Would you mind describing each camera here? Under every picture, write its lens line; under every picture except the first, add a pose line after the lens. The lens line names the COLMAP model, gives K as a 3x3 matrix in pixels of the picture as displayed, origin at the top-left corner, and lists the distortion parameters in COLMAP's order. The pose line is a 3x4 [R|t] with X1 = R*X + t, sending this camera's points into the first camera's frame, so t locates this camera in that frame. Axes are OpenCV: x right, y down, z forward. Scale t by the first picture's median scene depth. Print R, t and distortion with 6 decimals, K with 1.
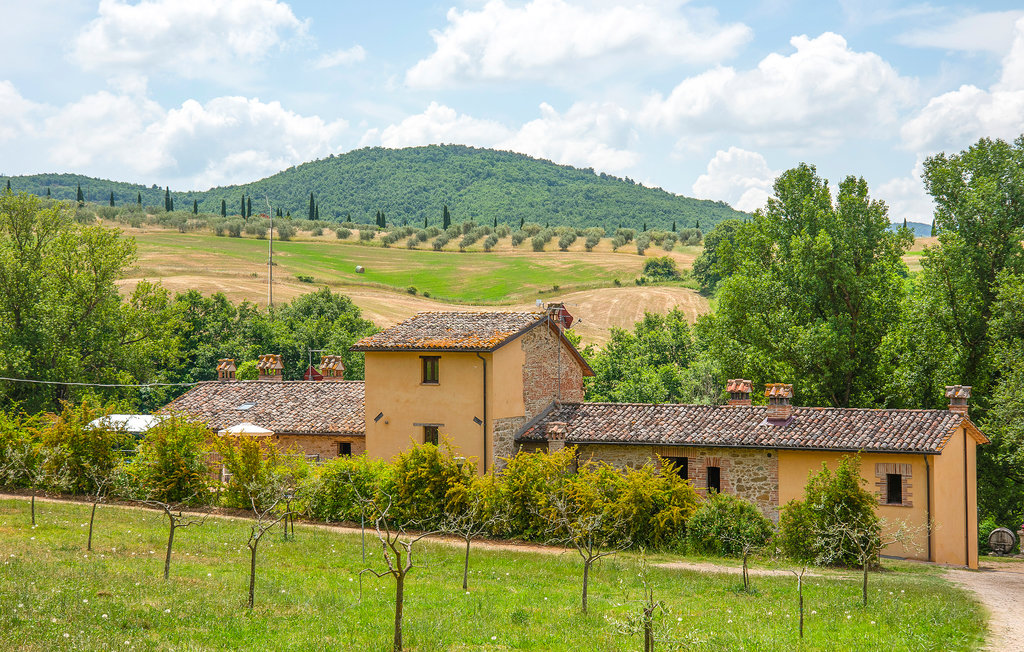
lens RADIAL K [[1969.5, 0, 511.4], [0, 1969.5, 326.8], [0, 0, 1]] dist [0.403591, 0.000000]
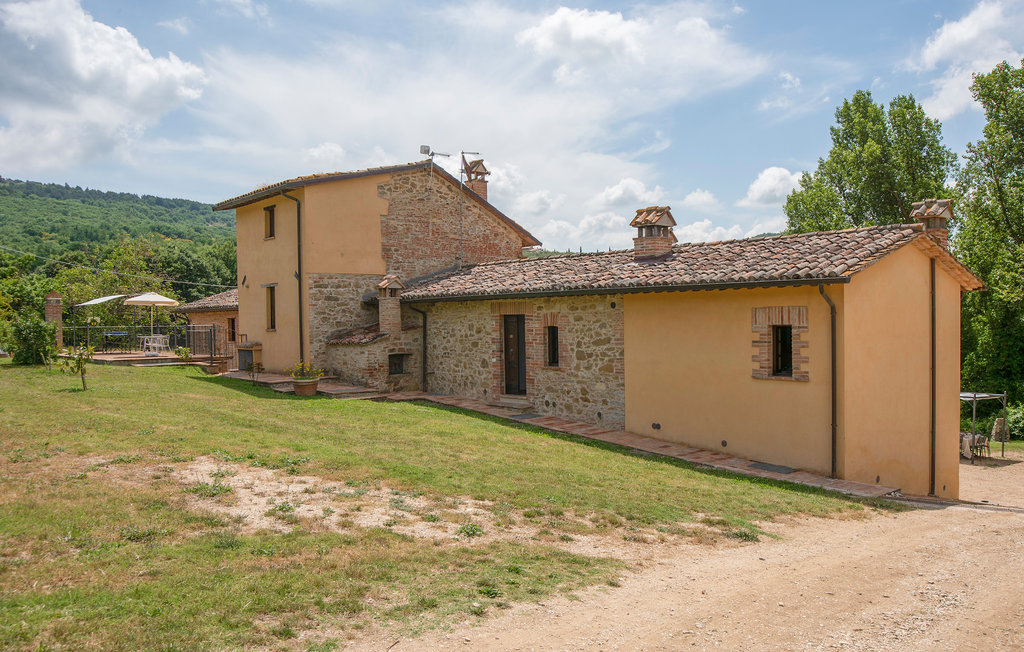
lens RADIAL K [[857.4, 0, 512.3], [0, 857.4, 326.8], [0, 0, 1]] dist [-0.036338, 0.010102]
pose [[0.934757, -0.006585, -0.355226, 0.197571], [0.010570, 0.999901, 0.009277, 0.068012], [0.355130, -0.012427, 0.934734, 0.710807]]
